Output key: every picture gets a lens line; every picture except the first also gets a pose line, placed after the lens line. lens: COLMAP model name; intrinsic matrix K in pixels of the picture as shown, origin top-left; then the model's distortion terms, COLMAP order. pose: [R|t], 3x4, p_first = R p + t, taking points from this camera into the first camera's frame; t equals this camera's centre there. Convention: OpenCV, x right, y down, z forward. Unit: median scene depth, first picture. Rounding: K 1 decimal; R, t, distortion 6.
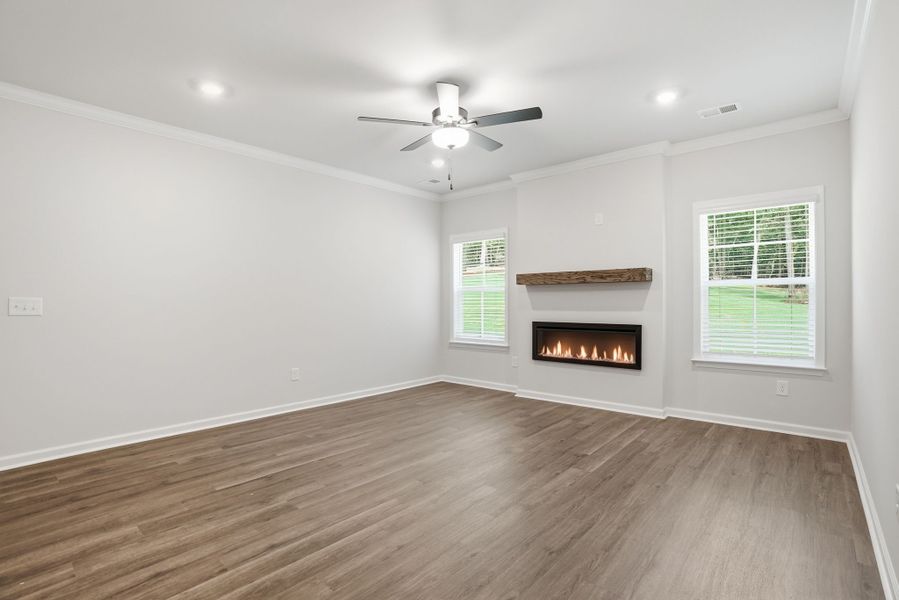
lens RADIAL K [[424.7, 0, 455.0], [0, 424.7, 298.2], [0, 0, 1]] dist [-0.067654, 0.024339]
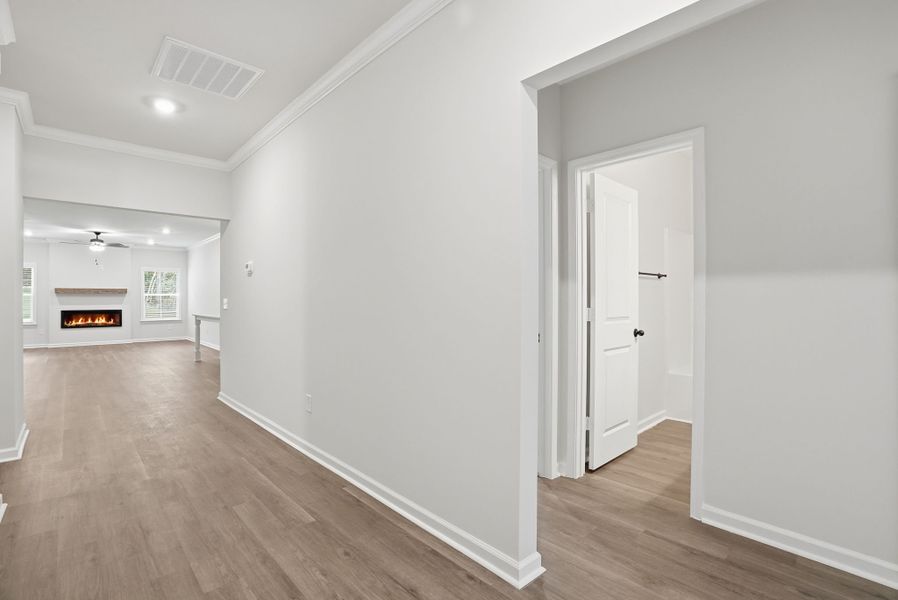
lens RADIAL K [[424.3, 0, 454.5], [0, 424.3, 298.3], [0, 0, 1]] dist [-0.067654, 0.024339]
pose [[0.092643, 0.008863, 0.995660, -2.346950], [-0.004191, 0.999955, -0.008511, 0.003882], [-0.995691, -0.003384, 0.092676, -1.629763]]
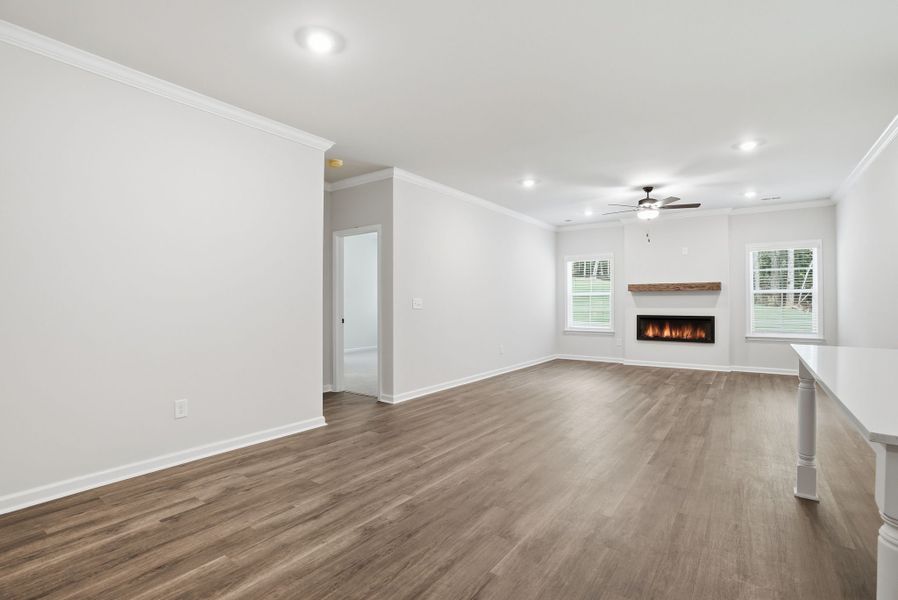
lens RADIAL K [[424.3, 0, 454.5], [0, 424.3, 298.3], [0, 0, 1]] dist [-0.067654, 0.024339]
pose [[0.995901, 0.003451, 0.090388, -0.870058], [-0.003131, 0.999988, -0.003682, 0.002090], [-0.090400, 0.003384, 0.995900, -0.652598]]
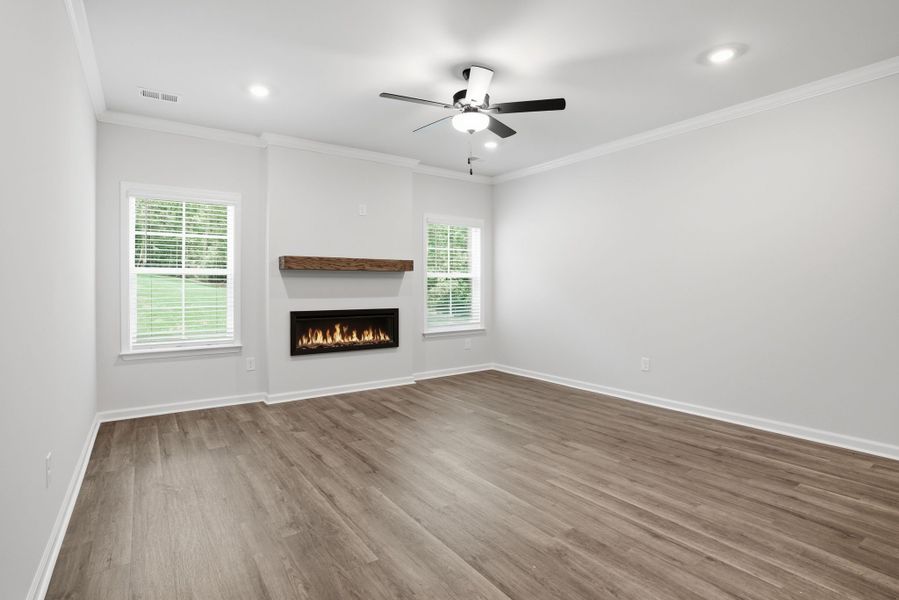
lens RADIAL K [[437.3, 0, 445.1], [0, 437.3, 286.6], [0, 0, 1]] dist [-0.060501, 0.023063]
pose [[0.254928, 0.005117, 0.966947, -0.836167], [-0.006105, 0.999975, -0.003682, 0.007177], [-0.966941, -0.004964, 0.254952, 0.660959]]
